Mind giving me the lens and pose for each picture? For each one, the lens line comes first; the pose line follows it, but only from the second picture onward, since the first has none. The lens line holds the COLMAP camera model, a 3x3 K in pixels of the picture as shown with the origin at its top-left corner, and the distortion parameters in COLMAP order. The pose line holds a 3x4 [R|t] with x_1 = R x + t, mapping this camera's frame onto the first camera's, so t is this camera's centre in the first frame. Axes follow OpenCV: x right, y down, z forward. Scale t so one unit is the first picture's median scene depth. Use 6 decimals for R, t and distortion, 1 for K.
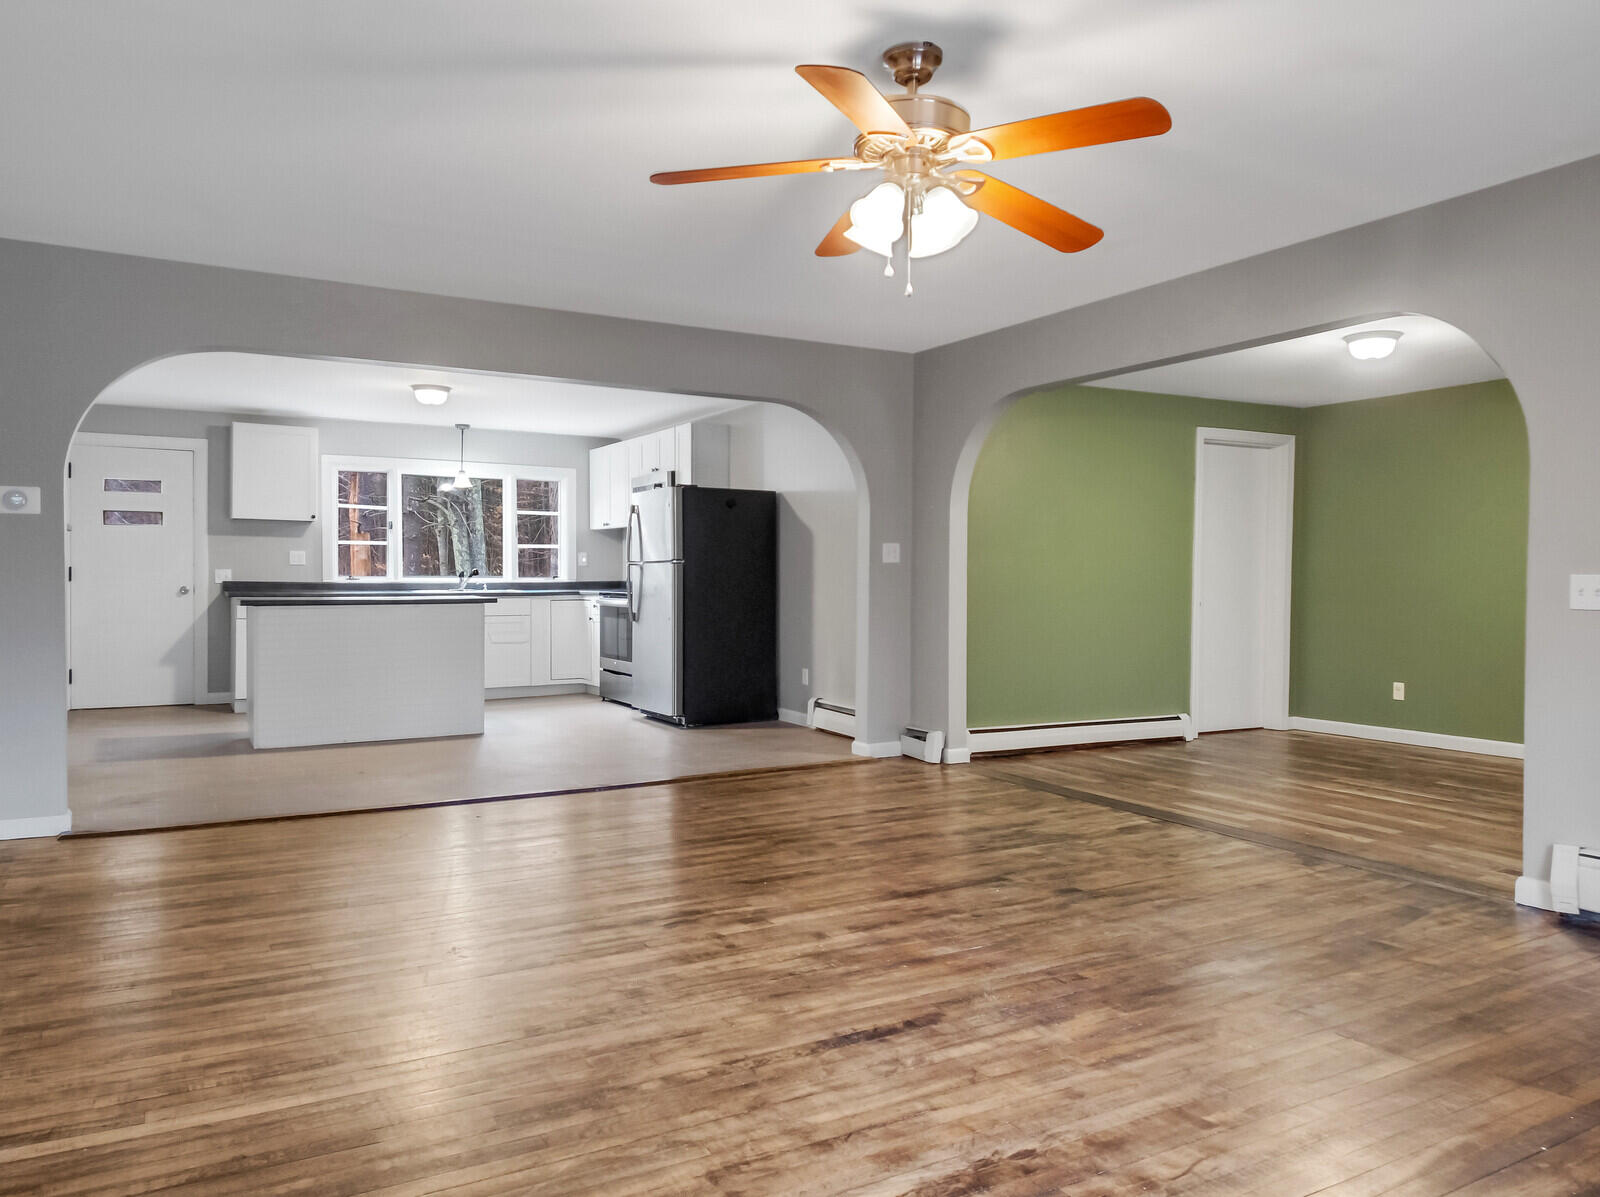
lens RADIAL K [[1117.8, 0, 797.3], [0, 1117.8, 591.2], [0, 0, 1]] dist [0.103291, -0.118636]
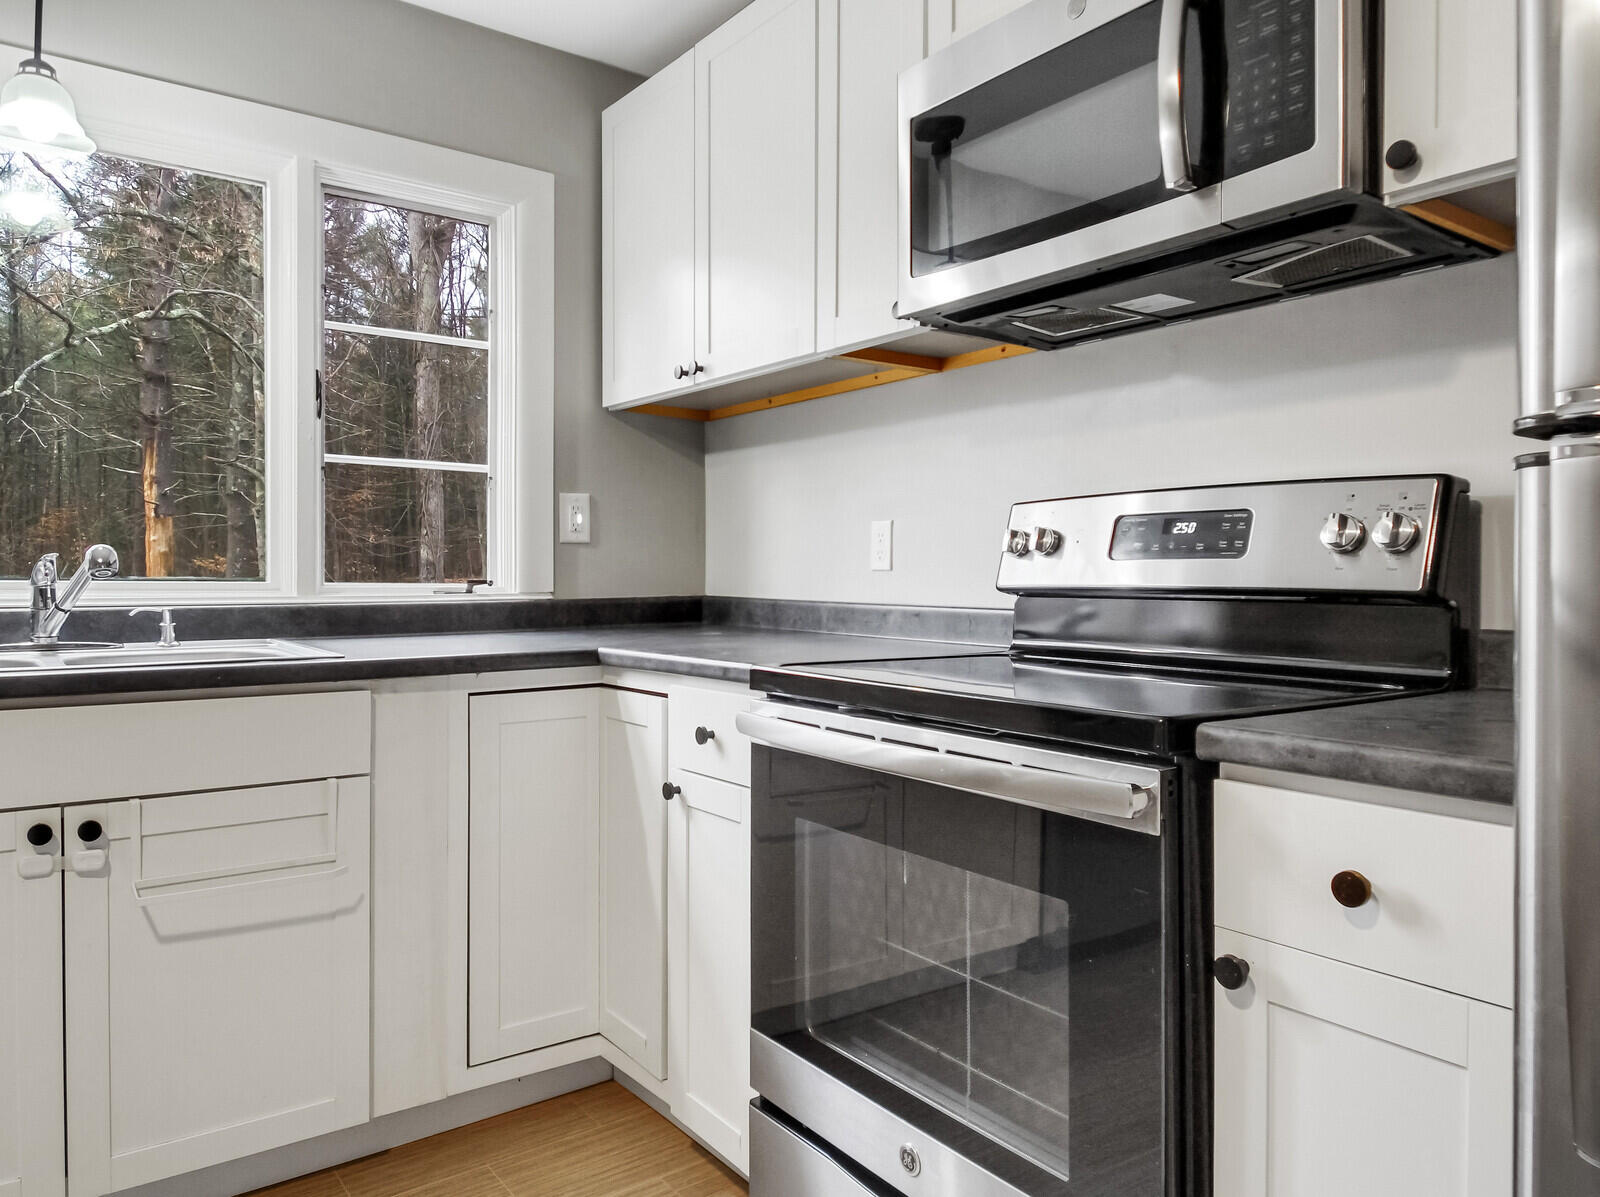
lens RADIAL K [[1117.8, 0, 797.3], [0, 1117.8, 591.2], [0, 0, 1]] dist [0.103291, -0.118636]
pose [[0.993316, -0.001293, 0.115420, -0.184269], [0.001756, 0.999991, -0.003906, -0.010249], [-0.115414, 0.004083, 0.993309, 0.785214]]
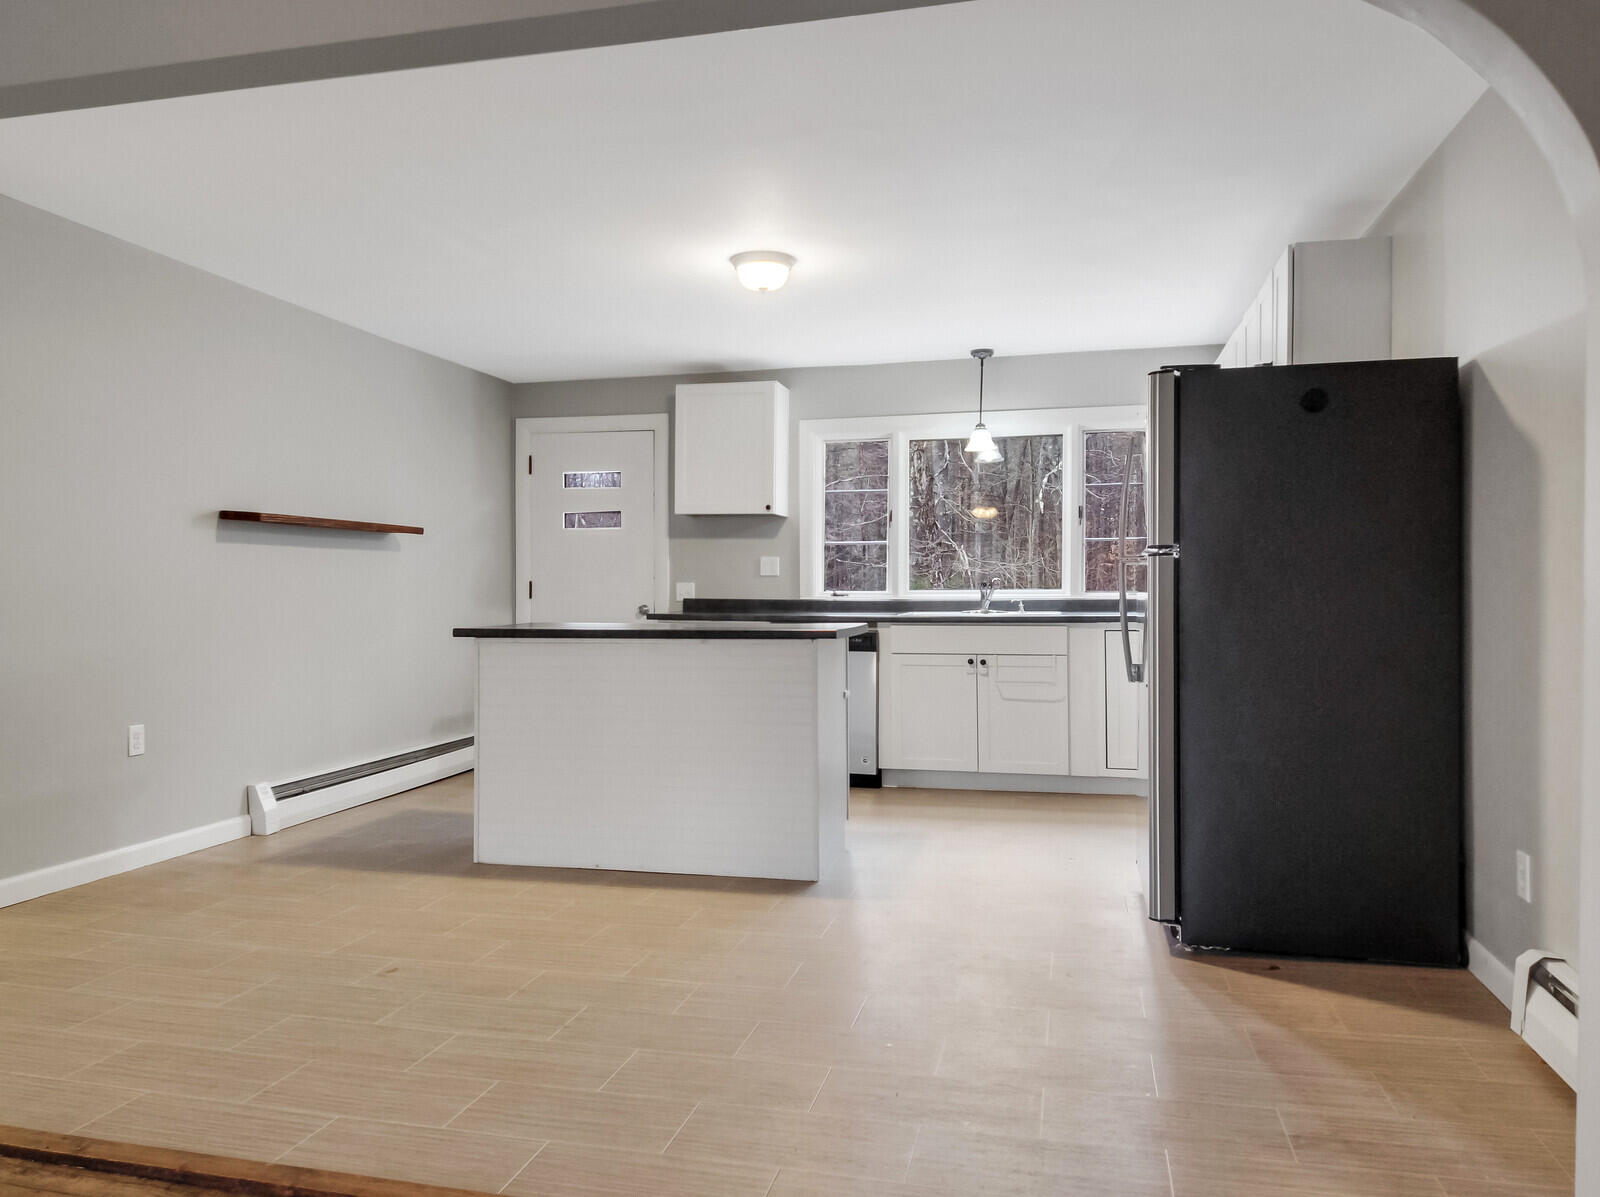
lens RADIAL K [[1144.9, 0, 800.0], [0, 1144.9, 598.5], [0, 0, 1]] dist [0.048392, -0.000138]
pose [[0.731705, -0.002523, -0.681617, 0.069994], [-0.002412, 0.999977, -0.006291, -0.004204], [0.681618, 0.006247, 0.731682, 0.462641]]
